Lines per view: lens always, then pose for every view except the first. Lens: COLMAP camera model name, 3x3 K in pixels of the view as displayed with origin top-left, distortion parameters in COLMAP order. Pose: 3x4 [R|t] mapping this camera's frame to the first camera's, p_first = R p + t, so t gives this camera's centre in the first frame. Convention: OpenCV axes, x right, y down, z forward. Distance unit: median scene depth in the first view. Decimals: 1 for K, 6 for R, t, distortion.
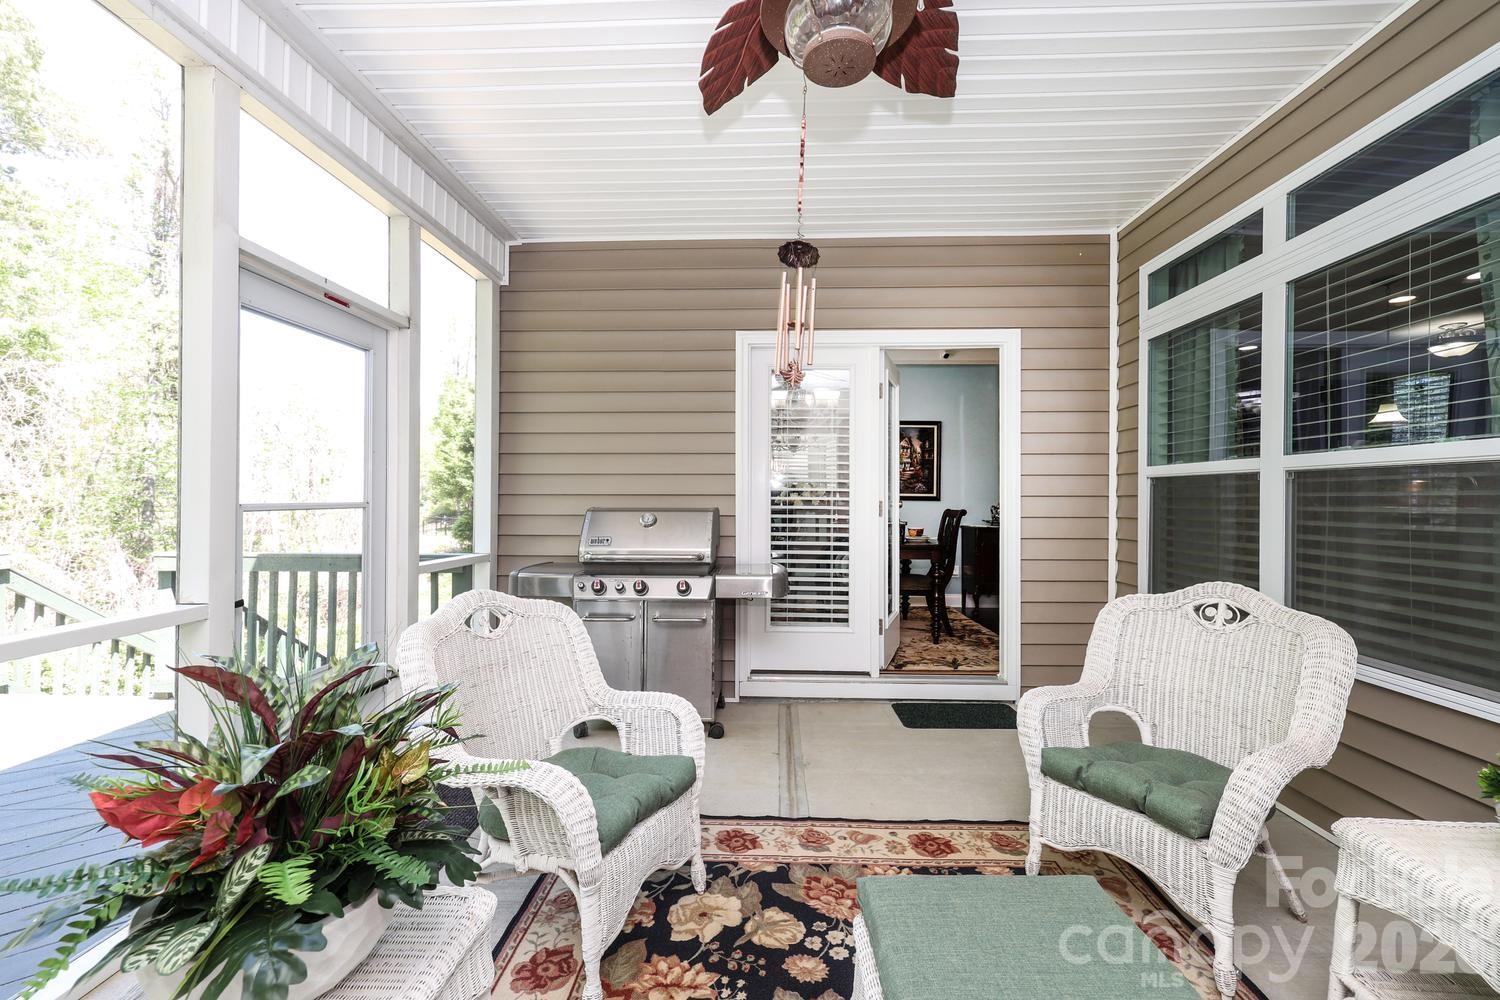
lens RADIAL K [[622.2, 0, 753.1], [0, 622.2, 496.3], [0, 0, 1]] dist [0.002249, -0.000112]
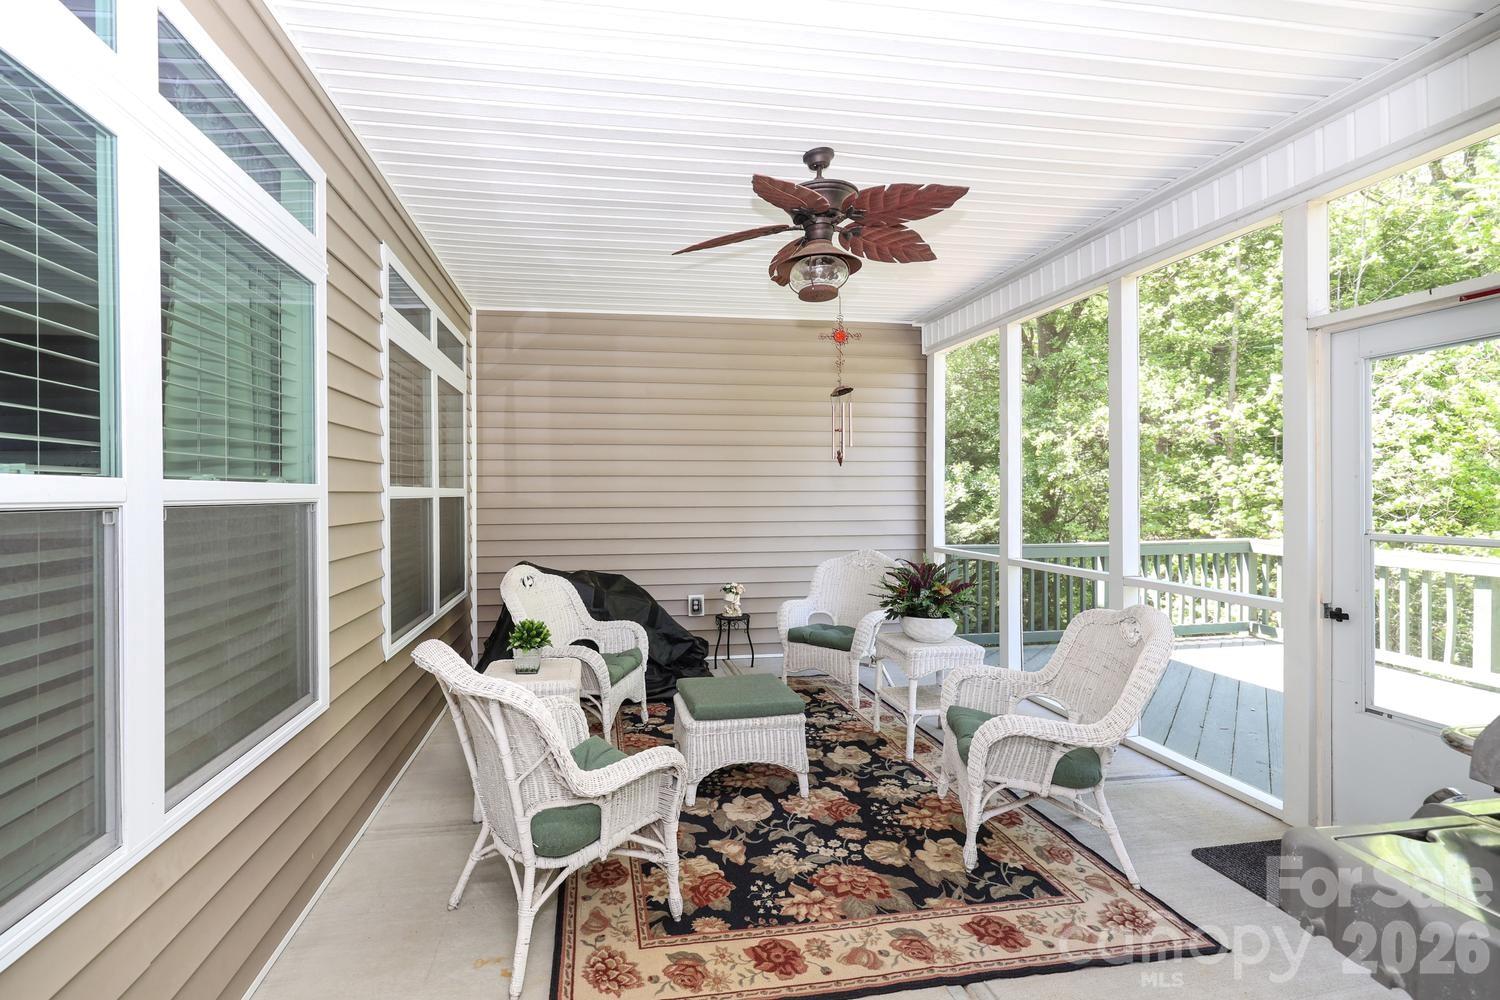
lens RADIAL K [[622.2, 0, 753.1], [0, 622.2, 496.3], [0, 0, 1]] dist [0.002249, -0.000112]
pose [[-0.961408, 0.013849, -0.274778, 0.570856], [0.013401, 0.999904, 0.003508, -0.050423], [0.274800, -0.000310, -0.961501, 1.902666]]
